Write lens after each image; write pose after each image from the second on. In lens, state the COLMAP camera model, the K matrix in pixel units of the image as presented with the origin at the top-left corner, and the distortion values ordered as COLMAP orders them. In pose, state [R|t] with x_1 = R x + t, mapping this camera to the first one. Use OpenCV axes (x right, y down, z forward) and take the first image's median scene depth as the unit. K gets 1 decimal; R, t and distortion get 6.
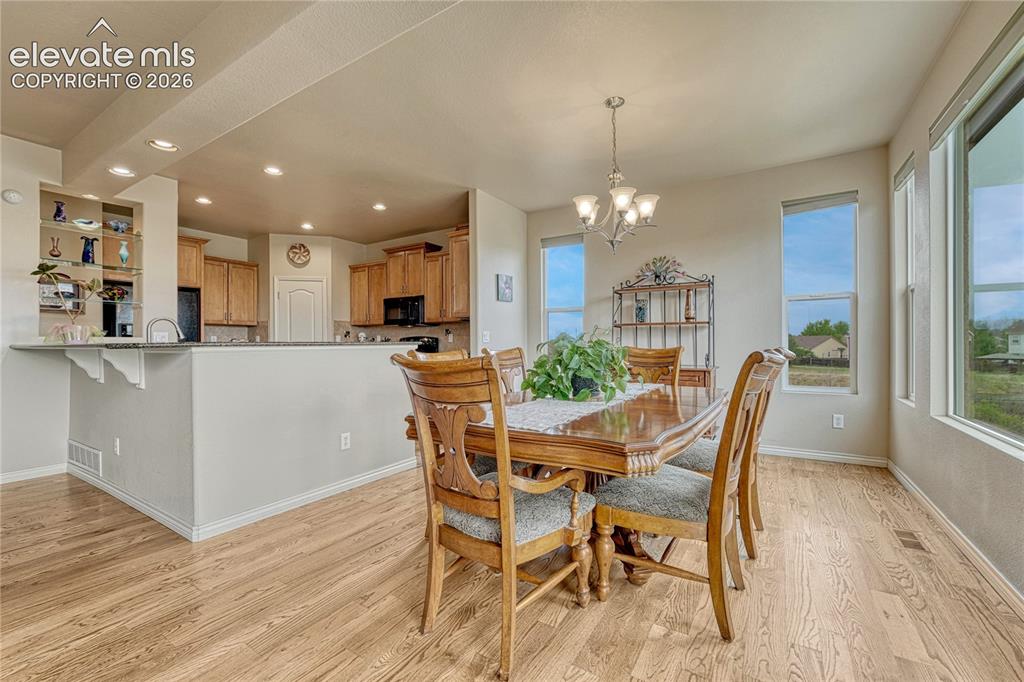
lens RADIAL K [[425.0, 0, 511.9], [0, 425.0, 343.8], [0, 0, 1]] dist [-0.010572, 0.000083]
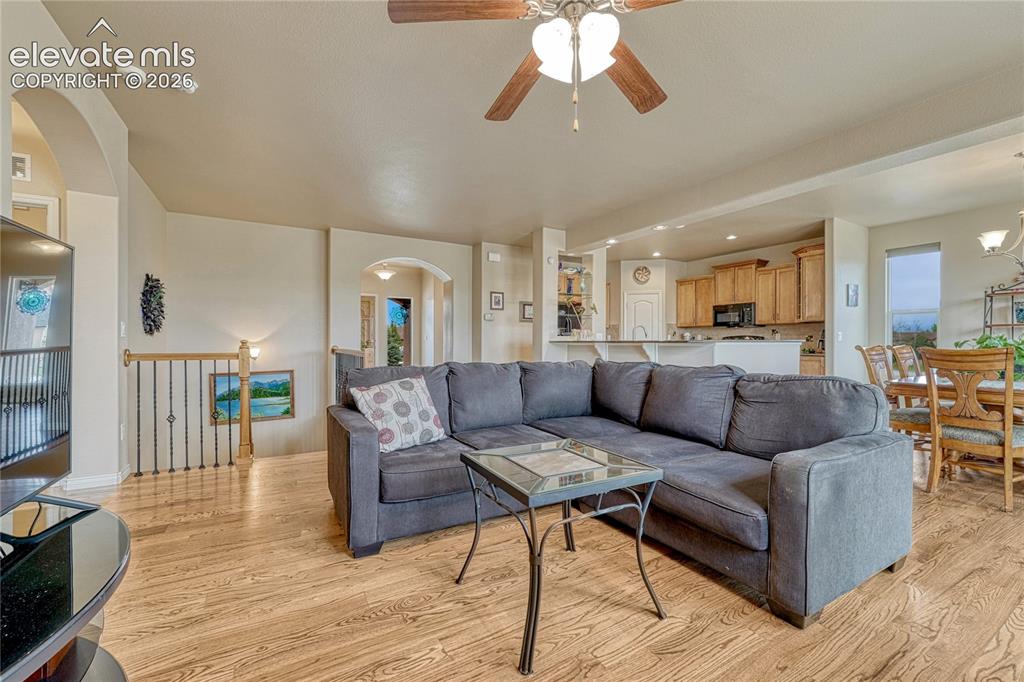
lens RADIAL K [[423.4, 0, 514.5], [0, 423.4, 342.9], [0, 0, 1]] dist [-0.002564, -0.000402]
pose [[0.891064, 0.007514, -0.453815, -0.262327], [-0.006628, 0.999972, 0.003543, 0.003791], [0.453828, -0.000150, 0.891089, -0.397721]]
